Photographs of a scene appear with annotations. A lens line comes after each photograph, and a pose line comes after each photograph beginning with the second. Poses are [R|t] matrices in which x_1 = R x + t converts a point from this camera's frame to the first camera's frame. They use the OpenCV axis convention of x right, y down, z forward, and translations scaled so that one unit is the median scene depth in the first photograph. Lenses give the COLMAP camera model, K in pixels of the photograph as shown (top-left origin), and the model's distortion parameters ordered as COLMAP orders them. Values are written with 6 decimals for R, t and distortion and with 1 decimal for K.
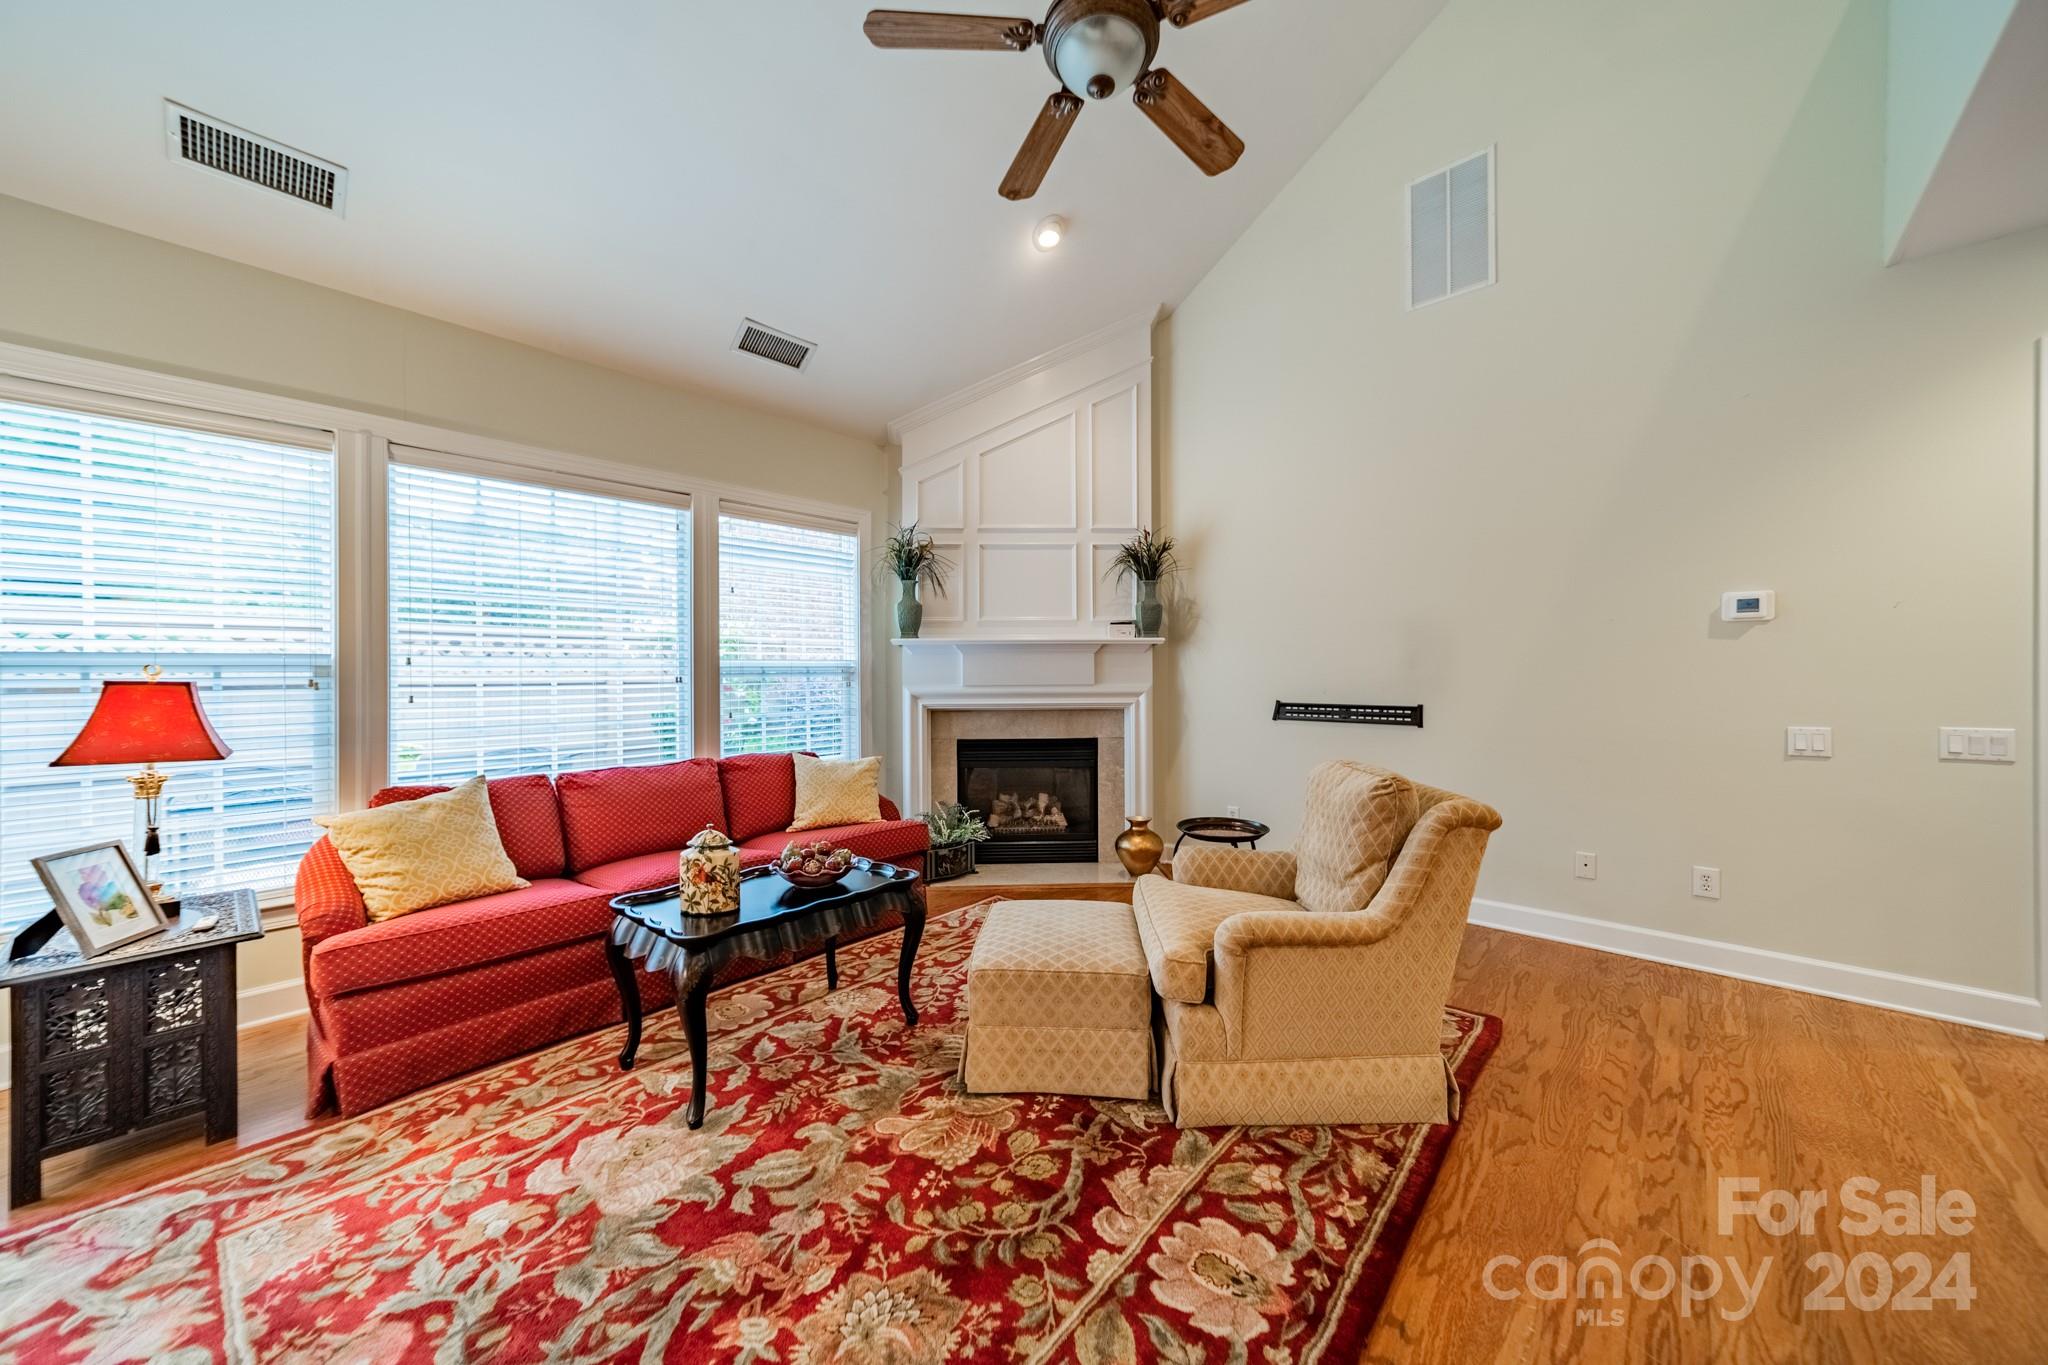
lens RADIAL K [[724.1, 0, 1033.7], [0, 724.1, 677.5], [0, 0, 1]] dist [0.007103, -0.000210]
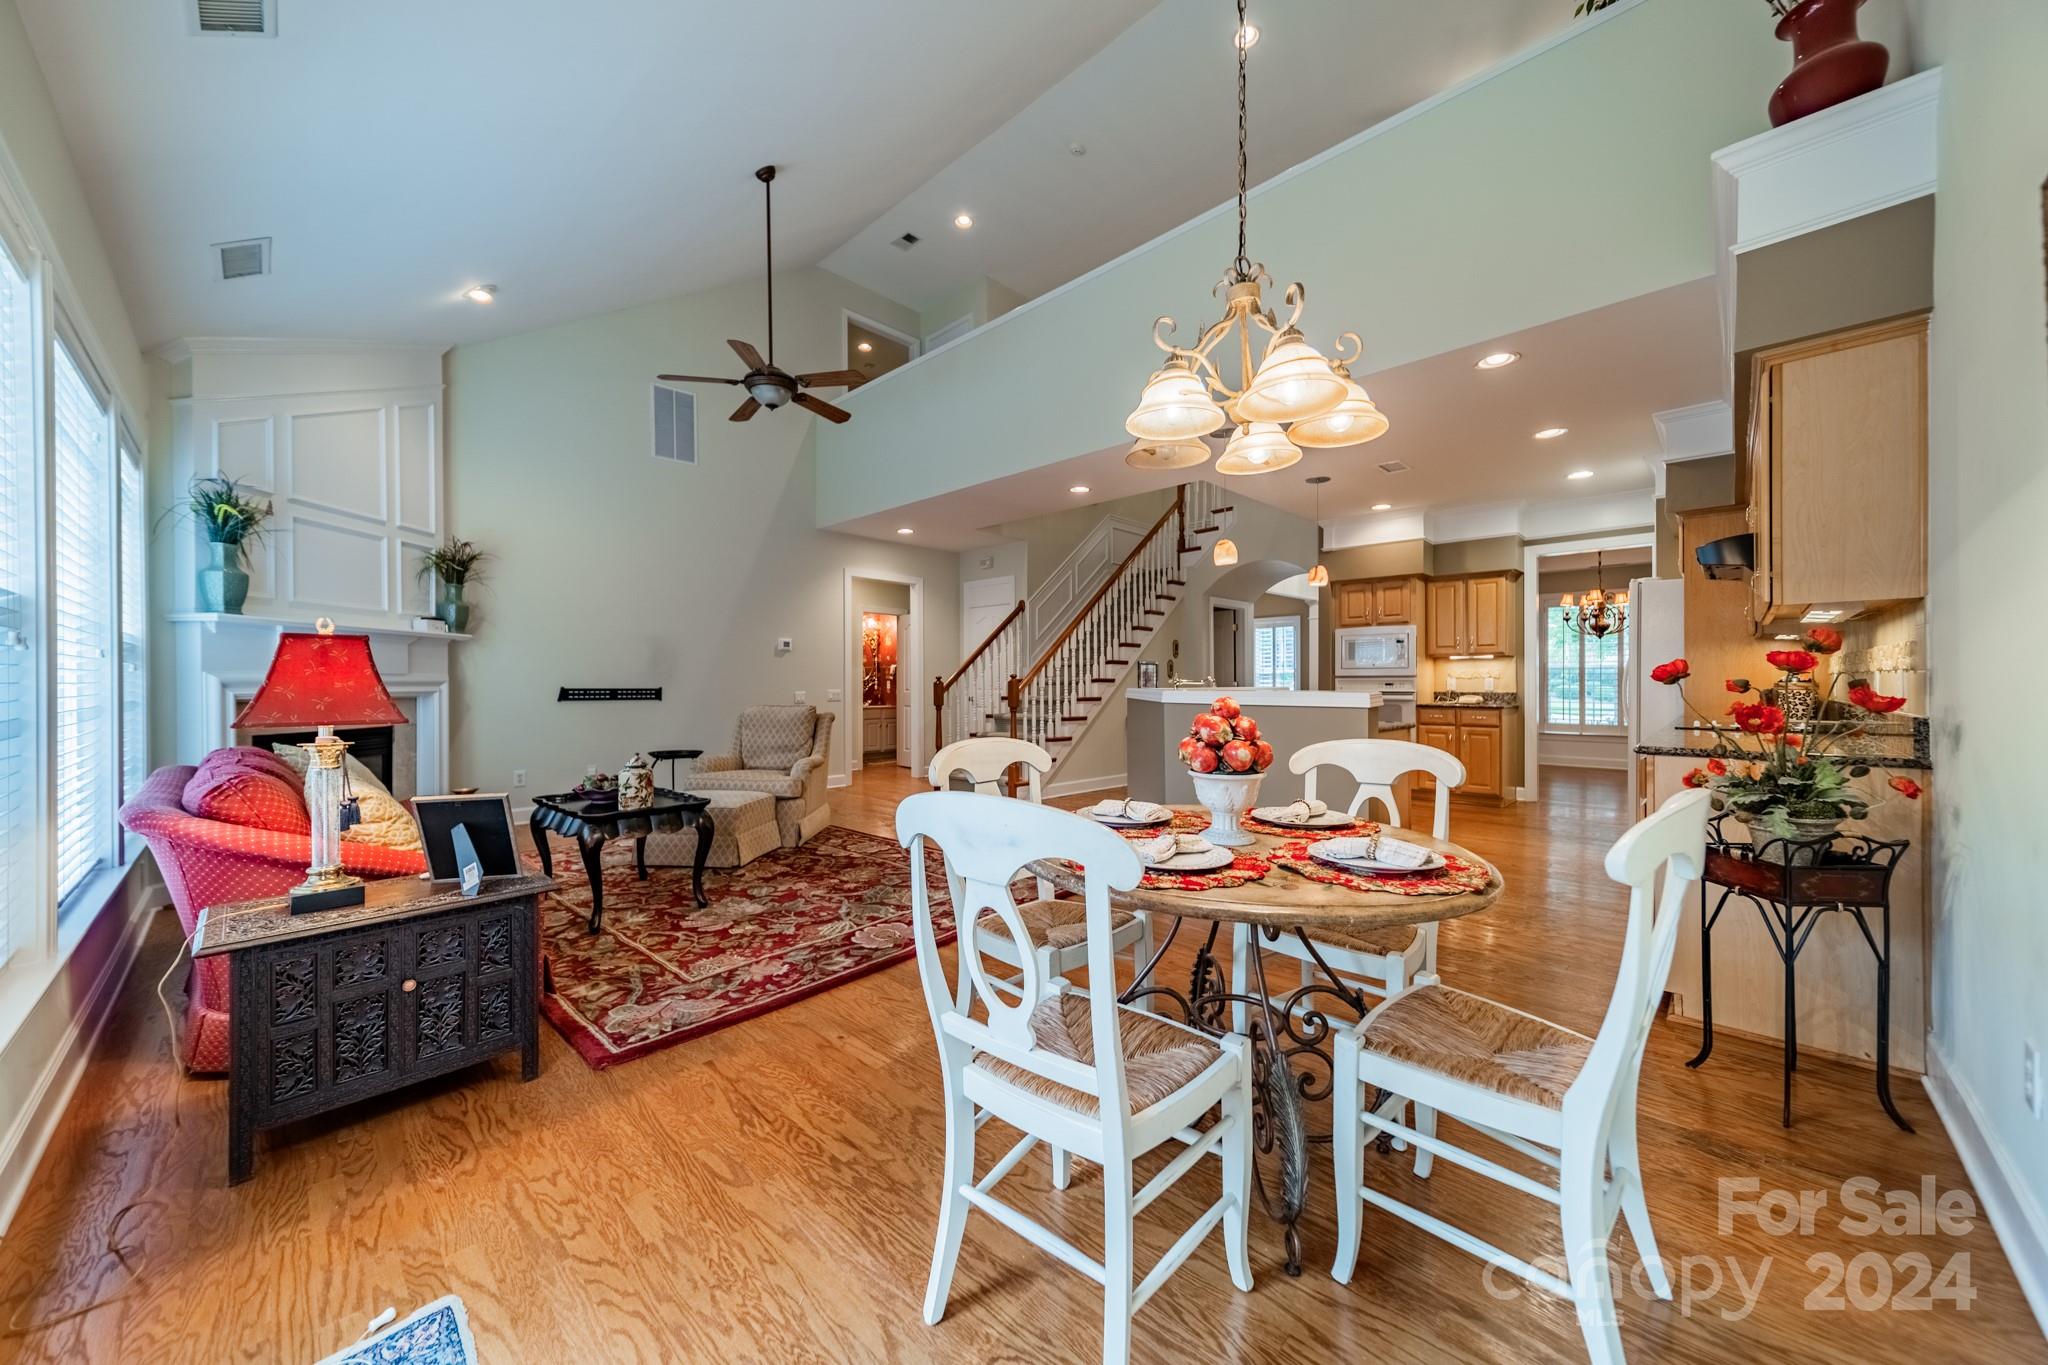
lens RADIAL K [[724.1, 0, 1033.6], [0, 724.1, 683.1], [0, 0, 1]] dist [0.007103, -0.000210]
pose [[0.023778, 0.003364, 0.999712, -1.249994], [0.004257, 0.999985, -0.003466, 0.039969], [-0.999708, 0.004338, 0.023763, 0.076037]]
